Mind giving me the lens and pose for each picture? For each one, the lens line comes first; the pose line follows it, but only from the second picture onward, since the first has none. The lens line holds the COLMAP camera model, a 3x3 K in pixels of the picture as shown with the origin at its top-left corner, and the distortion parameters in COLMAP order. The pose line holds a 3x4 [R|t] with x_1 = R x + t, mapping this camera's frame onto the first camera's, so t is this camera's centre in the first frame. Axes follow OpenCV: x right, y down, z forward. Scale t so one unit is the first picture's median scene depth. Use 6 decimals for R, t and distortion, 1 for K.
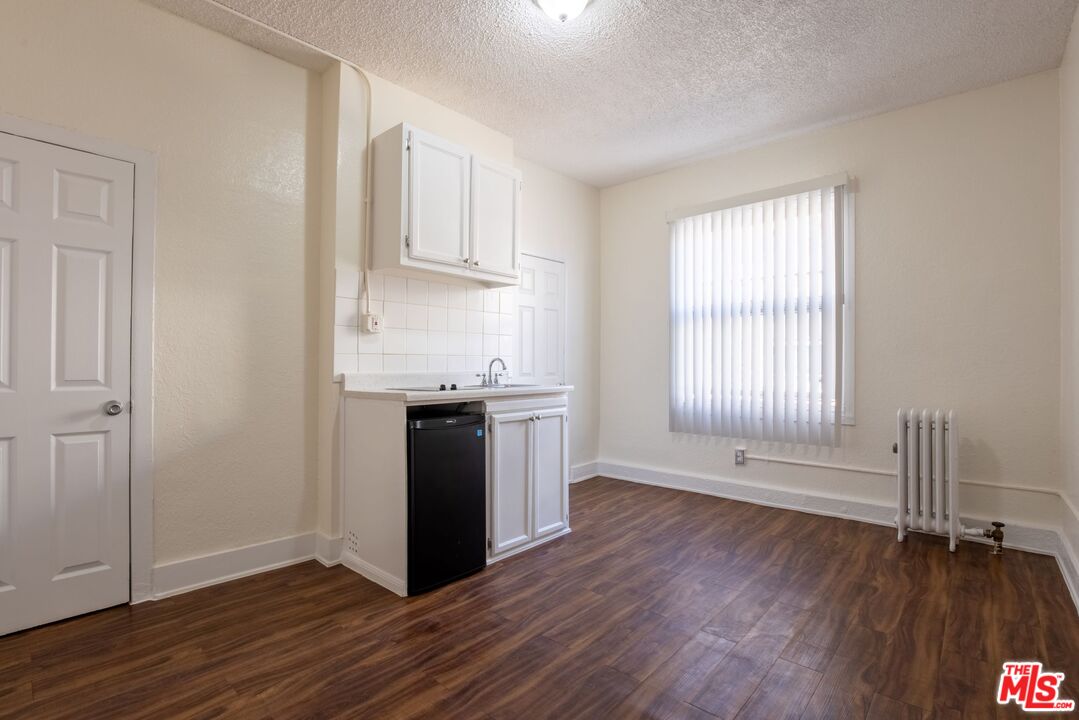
lens RADIAL K [[502.5, 0, 539.5], [0, 502.5, 360.0], [0, 0, 1]] dist [-0.021658, 0.000086]
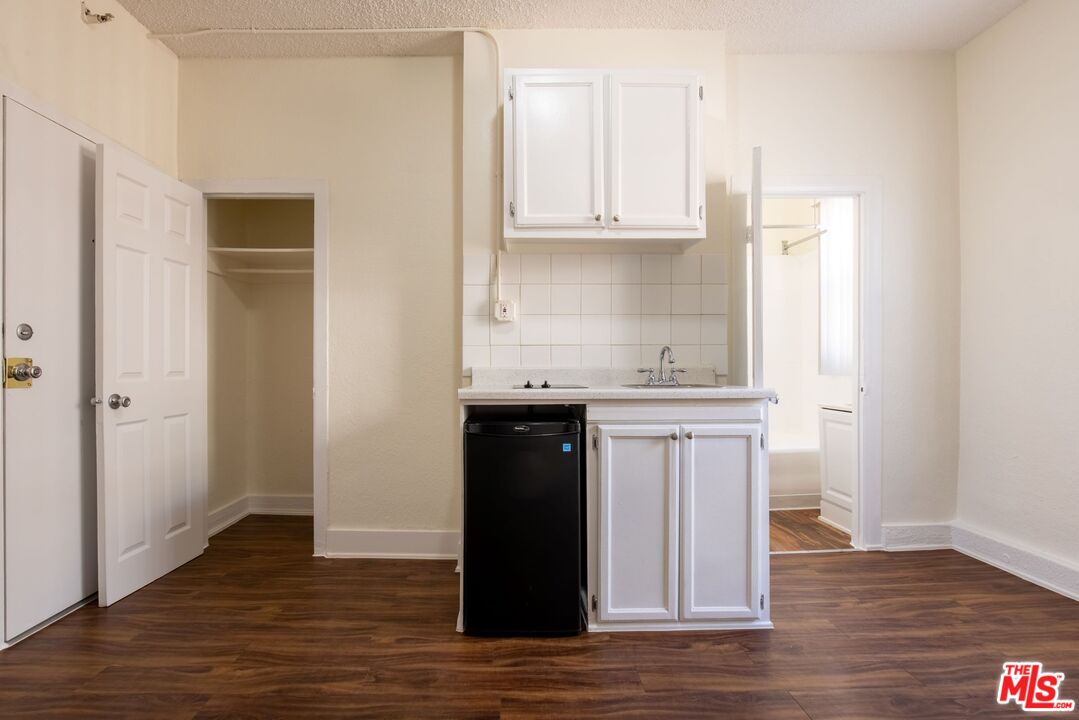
lens RADIAL K [[521.0, 0, 525.6], [0, 521.0, 362.5], [0, 0, 1]] dist [-0.019386, 0.000190]
pose [[0.676147, -0.007121, -0.736733, 0.383474], [0.010853, 0.999941, 0.000295, 0.019052], [0.736687, -0.008195, 0.676184, 0.424165]]
